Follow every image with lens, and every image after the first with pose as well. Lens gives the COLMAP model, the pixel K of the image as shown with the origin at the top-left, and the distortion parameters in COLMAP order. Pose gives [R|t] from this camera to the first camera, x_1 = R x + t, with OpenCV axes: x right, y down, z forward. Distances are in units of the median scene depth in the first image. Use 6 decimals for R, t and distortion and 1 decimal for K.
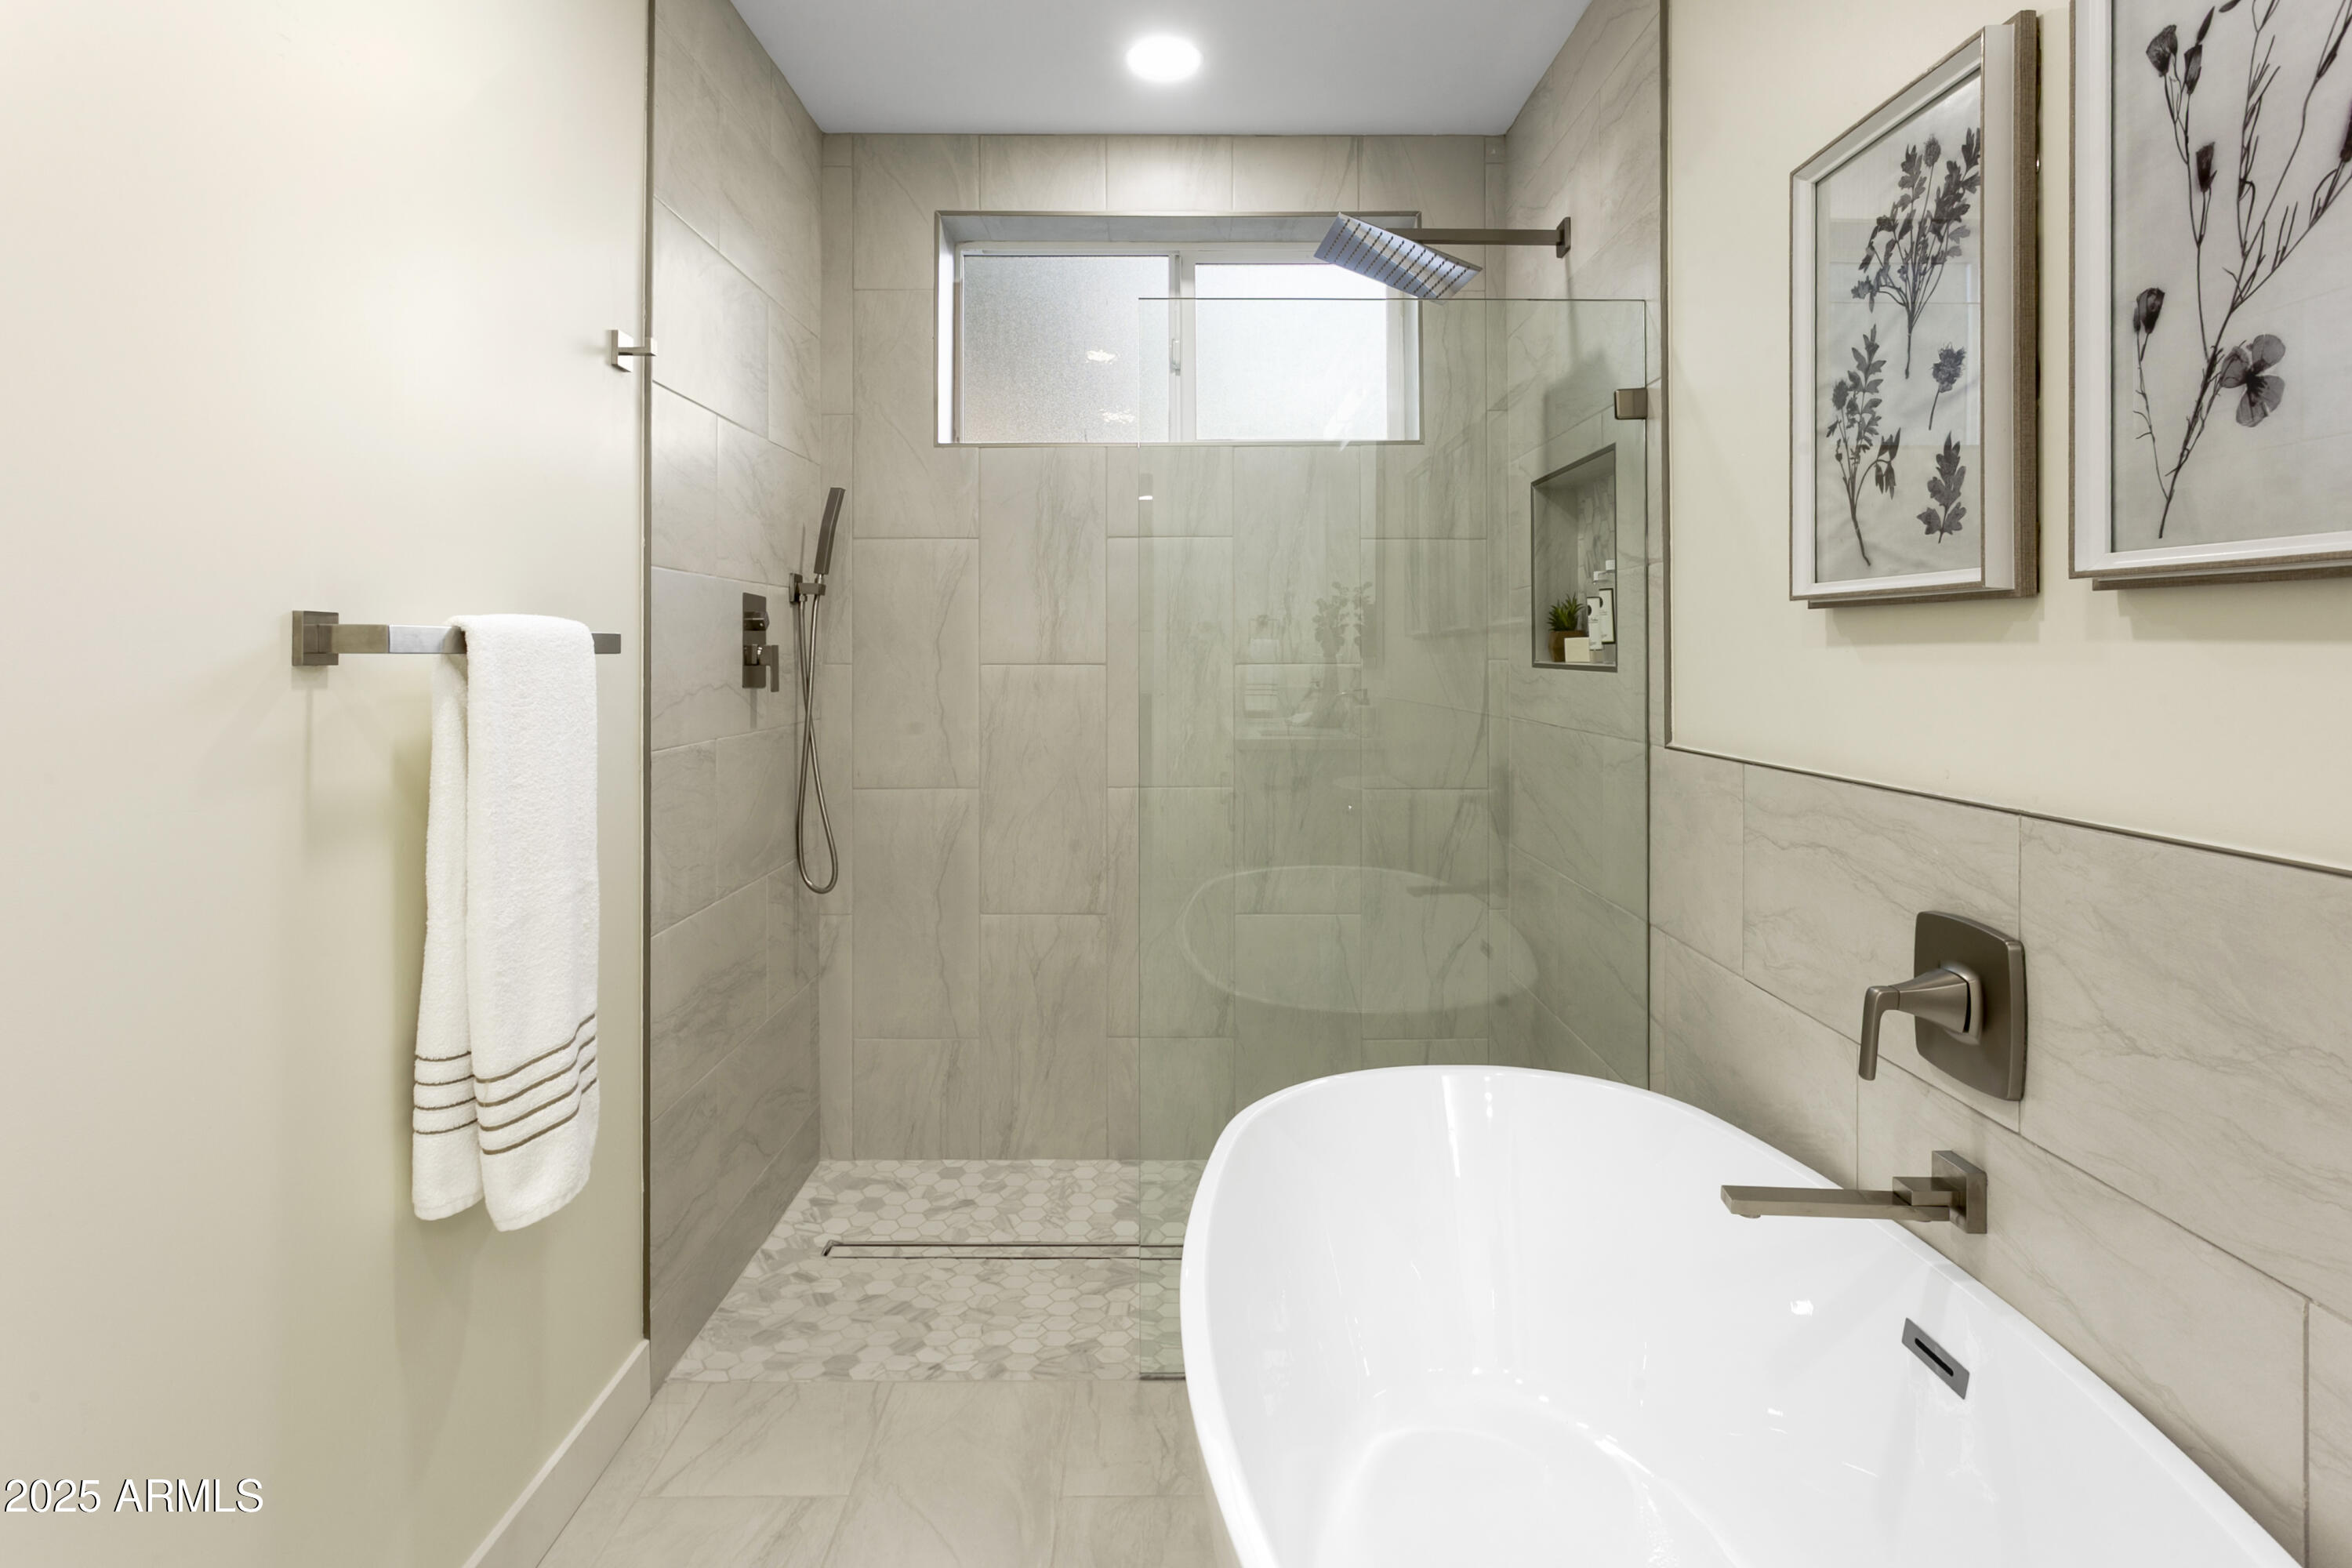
lens RADIAL K [[1347.4, 0, 1176.0], [0, 1347.4, 647.9], [0, 0, 1]] dist [-0.002094, 0.000318]
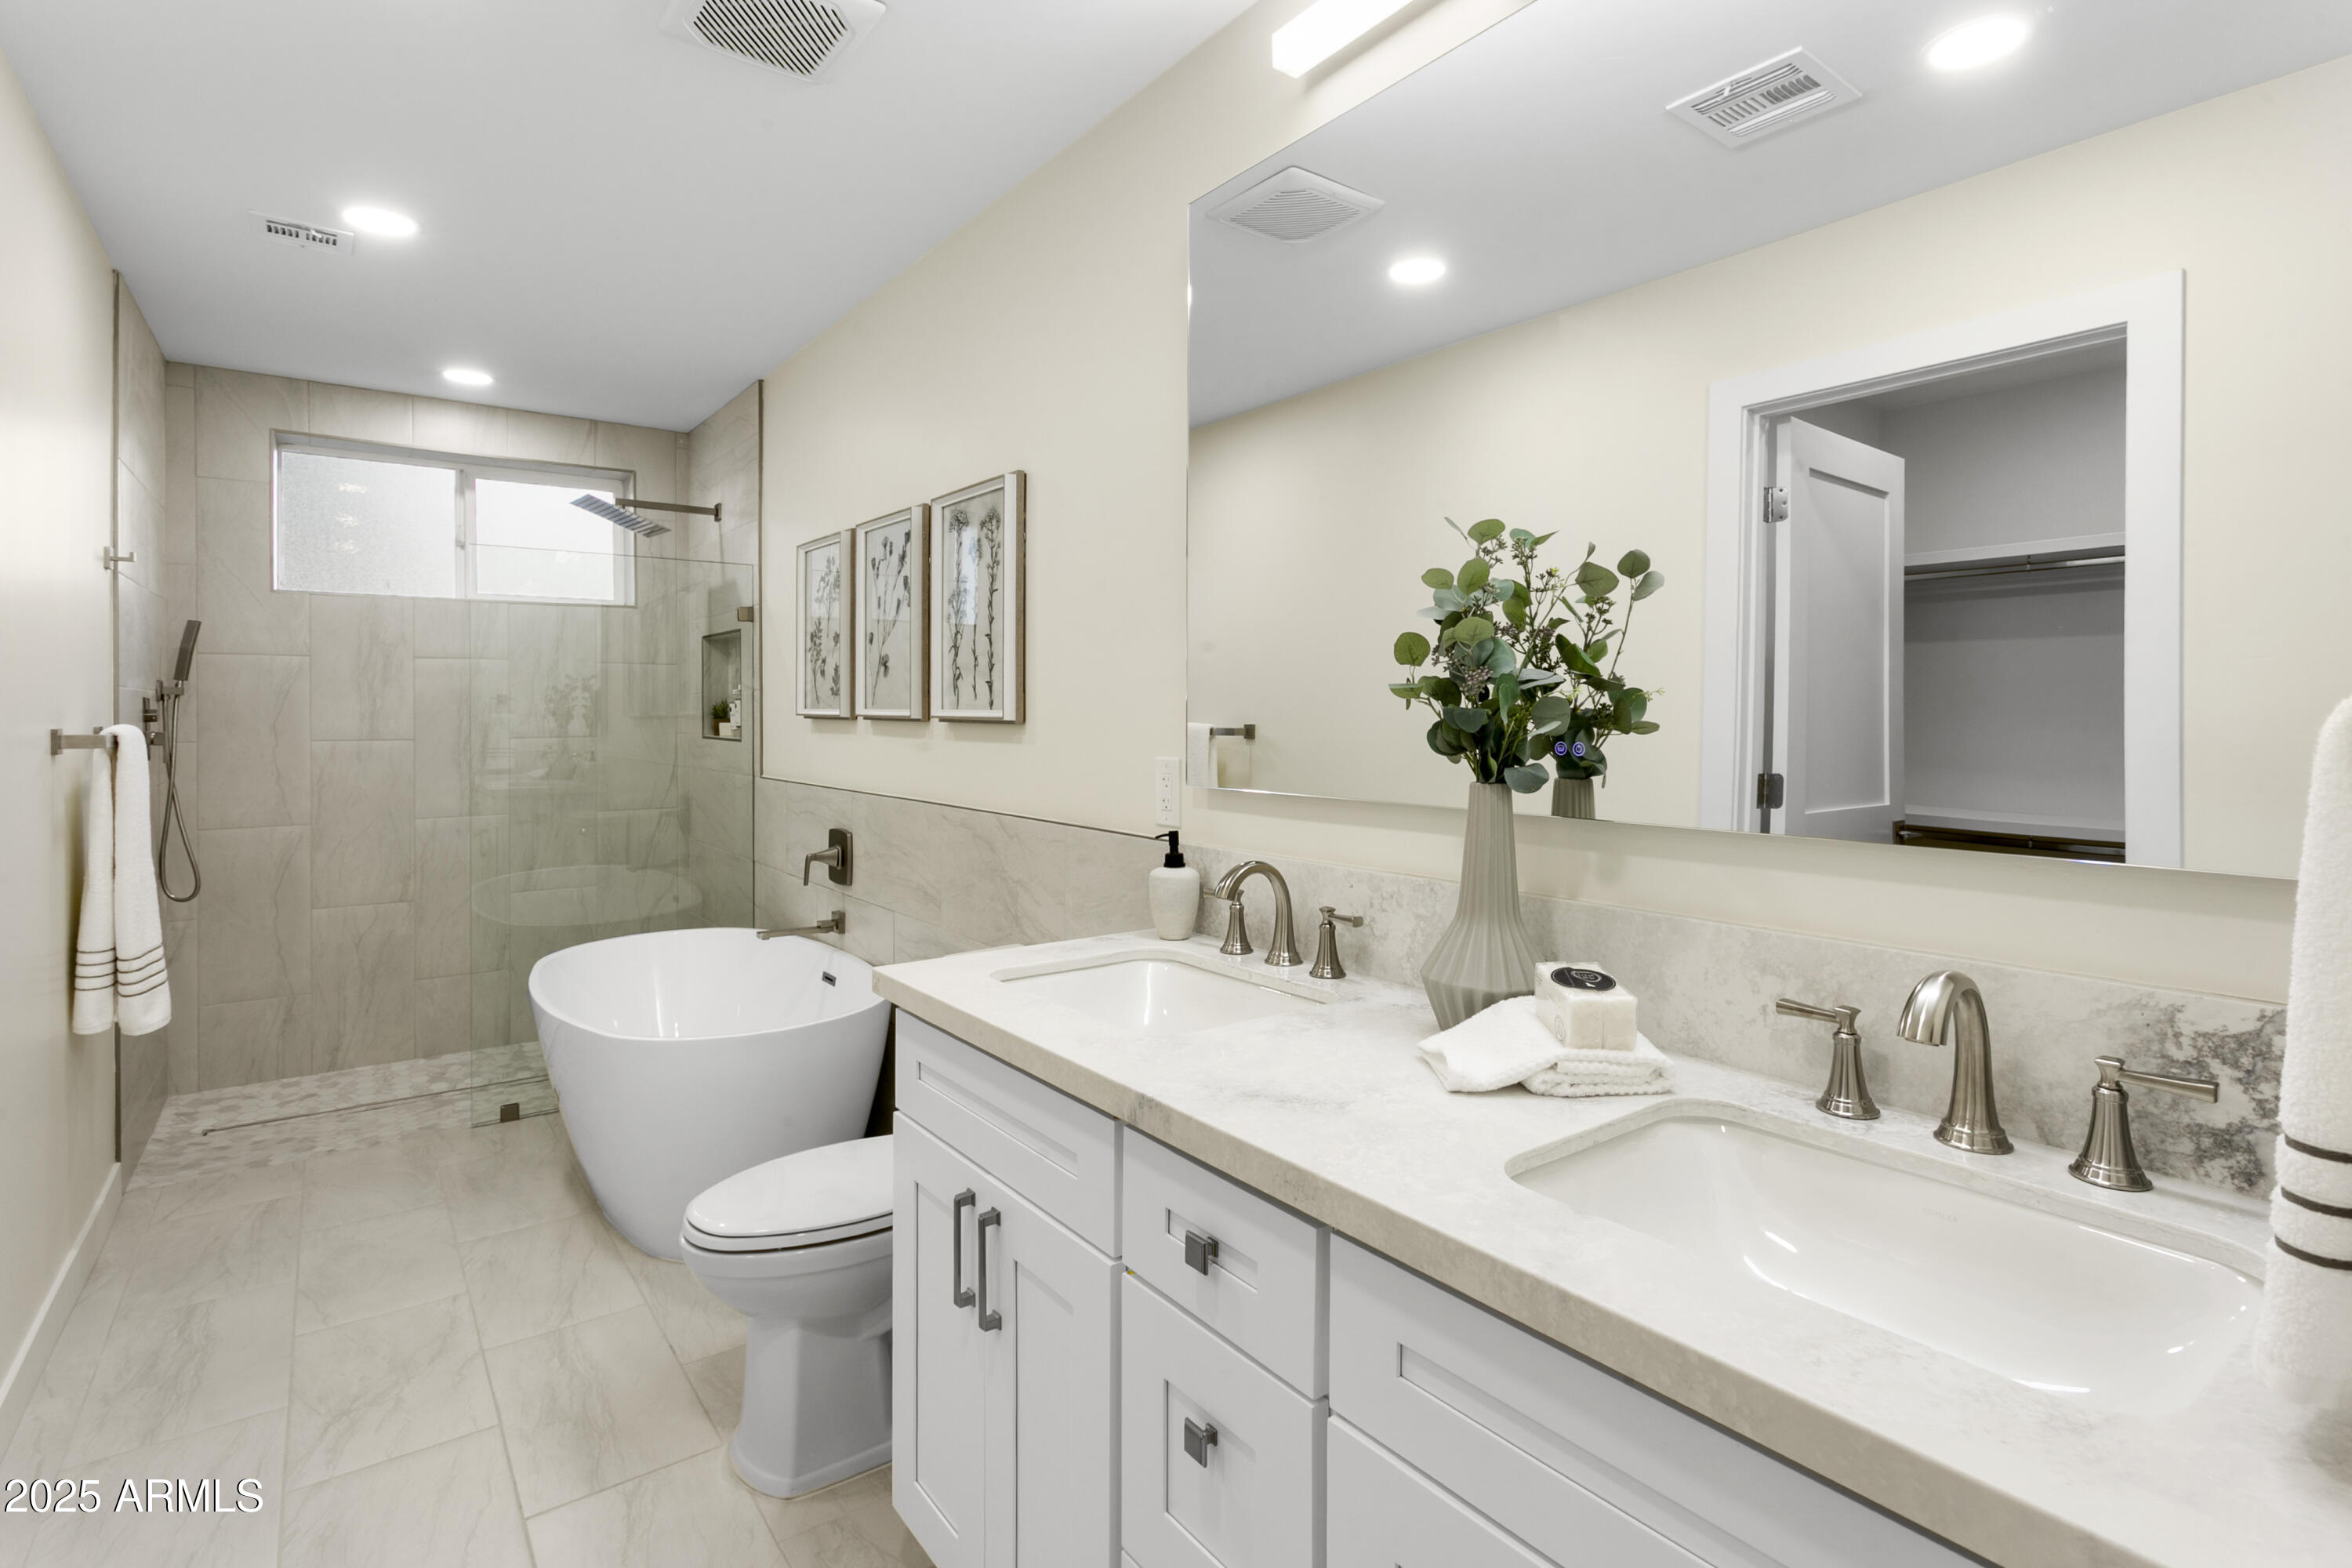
lens RADIAL K [[1141.3, 0, 1181.7], [0, 1141.3, 711.3], [0, 0, 1]] dist [-0.001169, 0.000002]
pose [[0.808676, -0.000162, 0.588255, -0.116696], [-0.000839, 0.999999, 0.001429, -0.024677], [-0.588254, -0.001649, 0.808674, -0.617947]]
